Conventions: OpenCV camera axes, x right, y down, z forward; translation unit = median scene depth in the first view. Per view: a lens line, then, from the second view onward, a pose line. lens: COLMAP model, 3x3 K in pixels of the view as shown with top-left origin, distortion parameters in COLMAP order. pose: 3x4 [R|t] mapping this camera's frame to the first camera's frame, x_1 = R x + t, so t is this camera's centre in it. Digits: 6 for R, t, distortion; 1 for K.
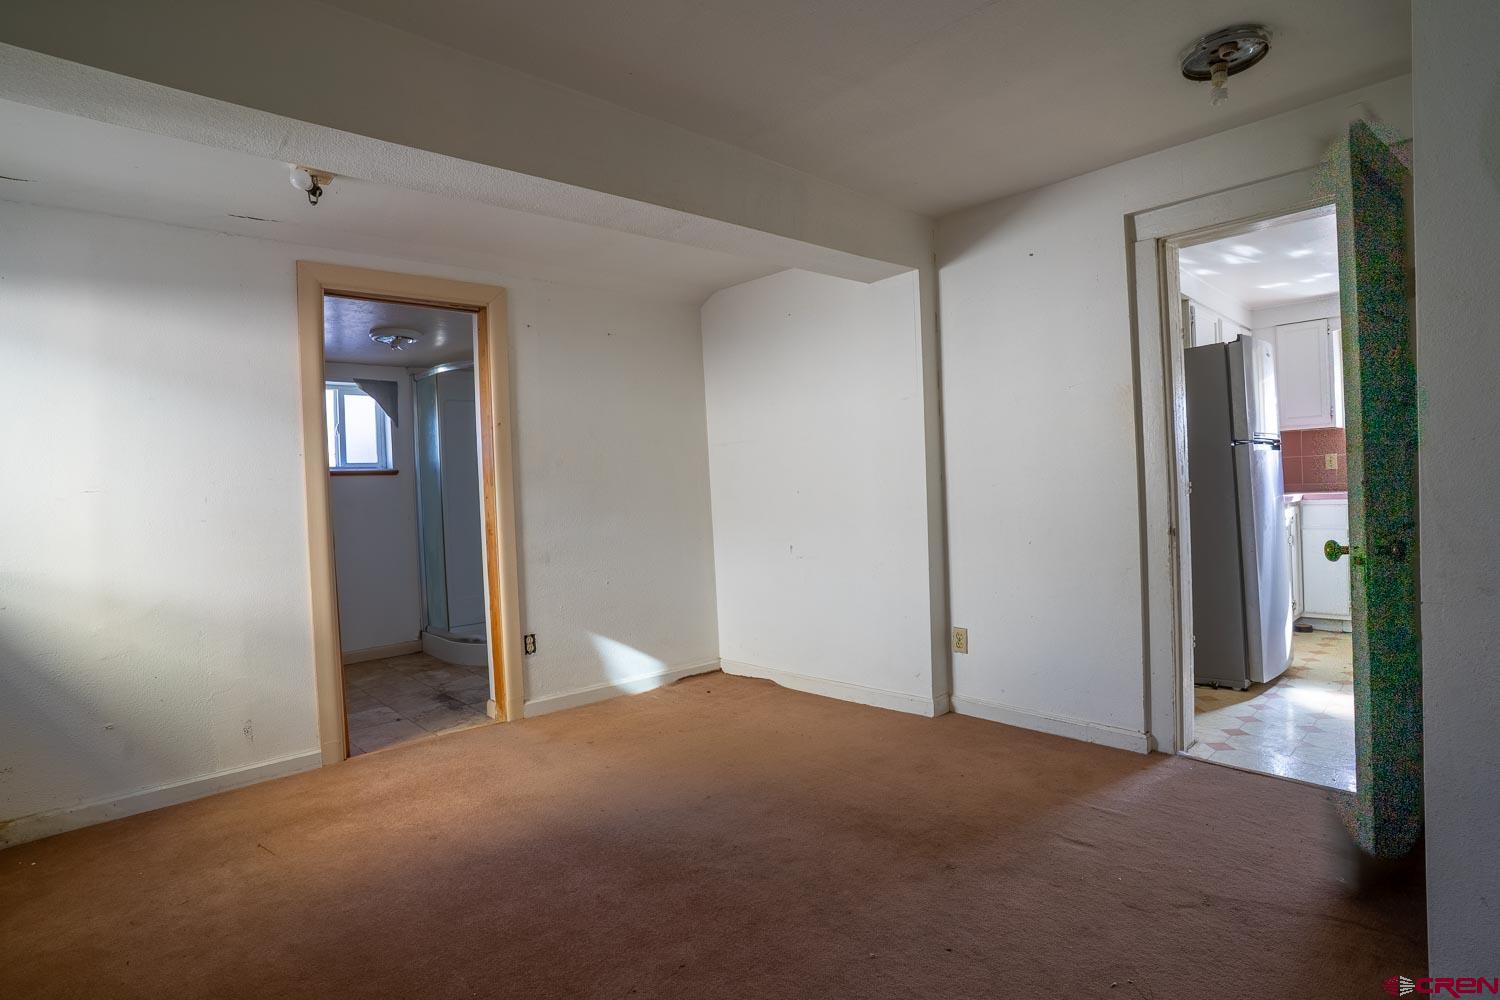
lens RADIAL K [[743.0, 0, 743.1], [0, 743.0, 492.4], [0, 0, 1]] dist [-0.084189, 0.036825]
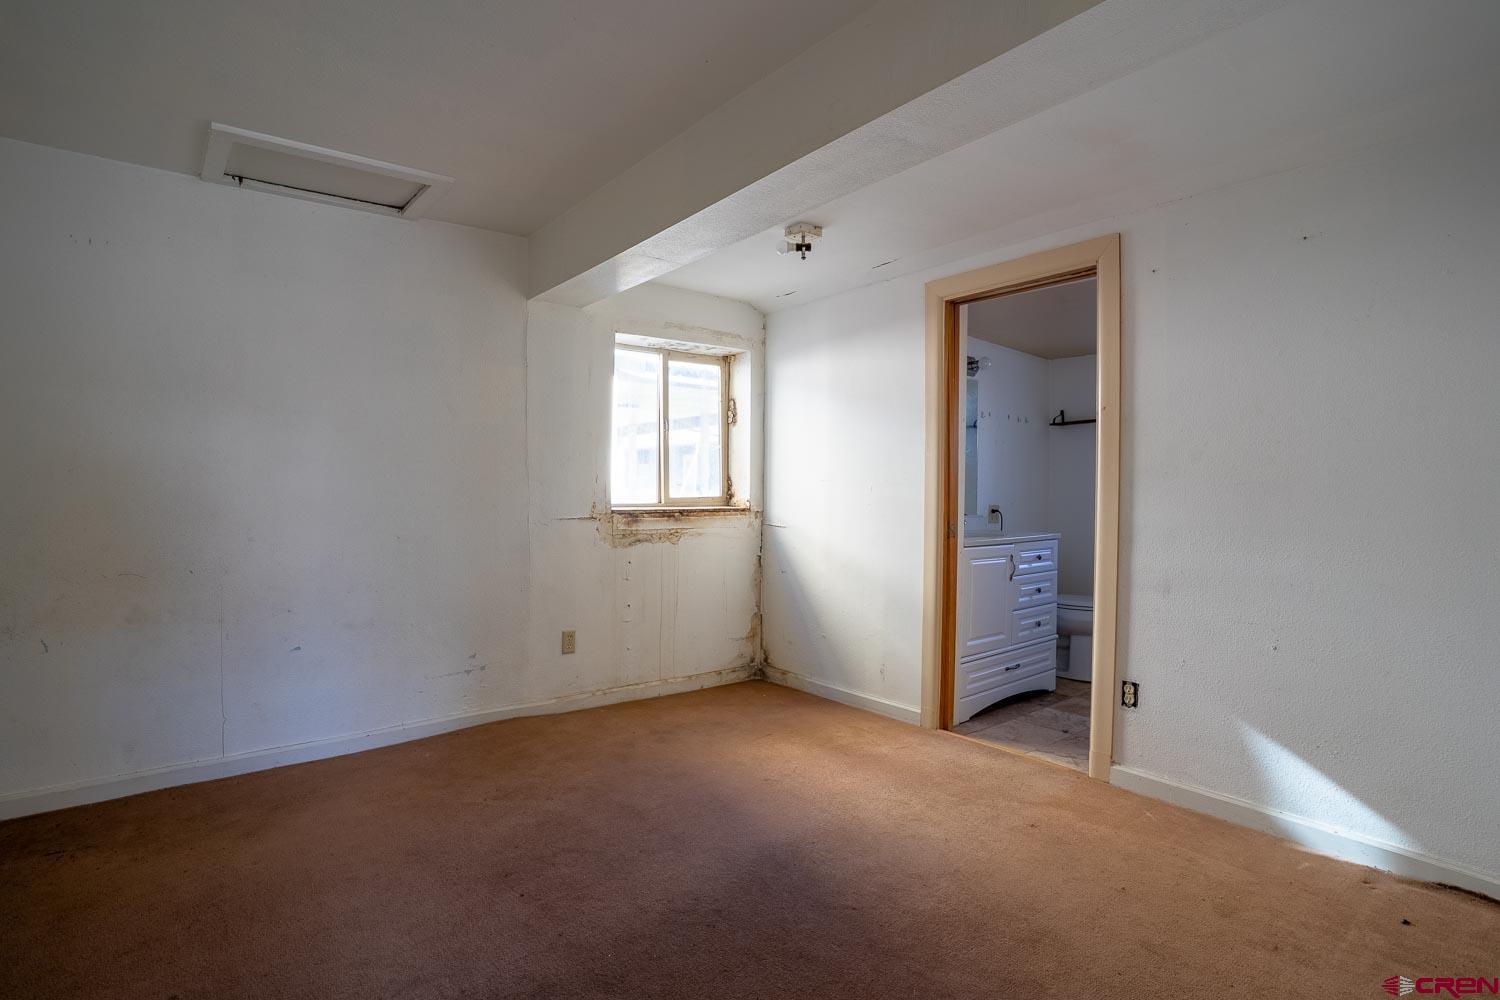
lens RADIAL K [[743.0, 0, 743.1], [0, 743.0, 492.4], [0, 0, 1]] dist [-0.084189, 0.036825]
pose [[-0.066247, 0.040540, -0.996979, 0.489886], [-0.016372, 0.998996, 0.041710, -0.028198], [0.997669, 0.019086, -0.065517, 0.664346]]
